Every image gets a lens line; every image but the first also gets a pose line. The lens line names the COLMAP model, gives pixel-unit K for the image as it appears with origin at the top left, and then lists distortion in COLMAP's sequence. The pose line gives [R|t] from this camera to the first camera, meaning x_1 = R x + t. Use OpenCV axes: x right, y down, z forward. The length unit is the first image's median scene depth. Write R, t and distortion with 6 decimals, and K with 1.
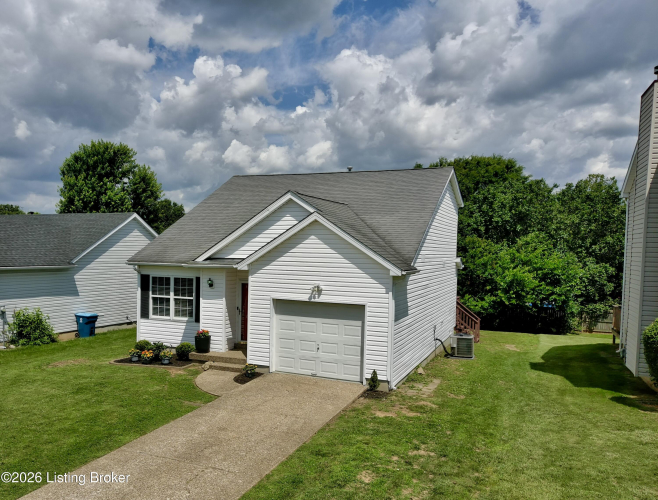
lens RADIAL K [[561.6, 0, 315.4], [0, 561.6, 266.3], [0, 0, 1]] dist [0.040740, -0.002365]
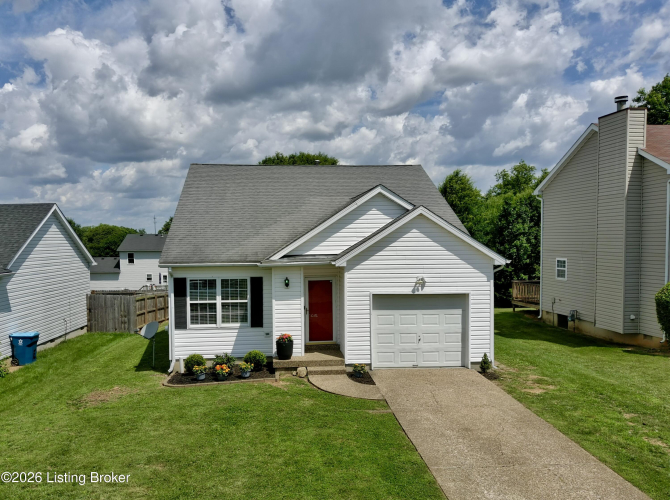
lens RADIAL K [[542.6, 0, 337.5], [0, 542.6, 252.9], [0, 0, 1]] dist [0.065558, -0.094954]
pose [[0.880841, -0.037126, 0.471955, -0.561656], [0.038740, 0.999229, 0.006300, -0.022243], [-0.471825, 0.012734, 0.881600, 0.187585]]
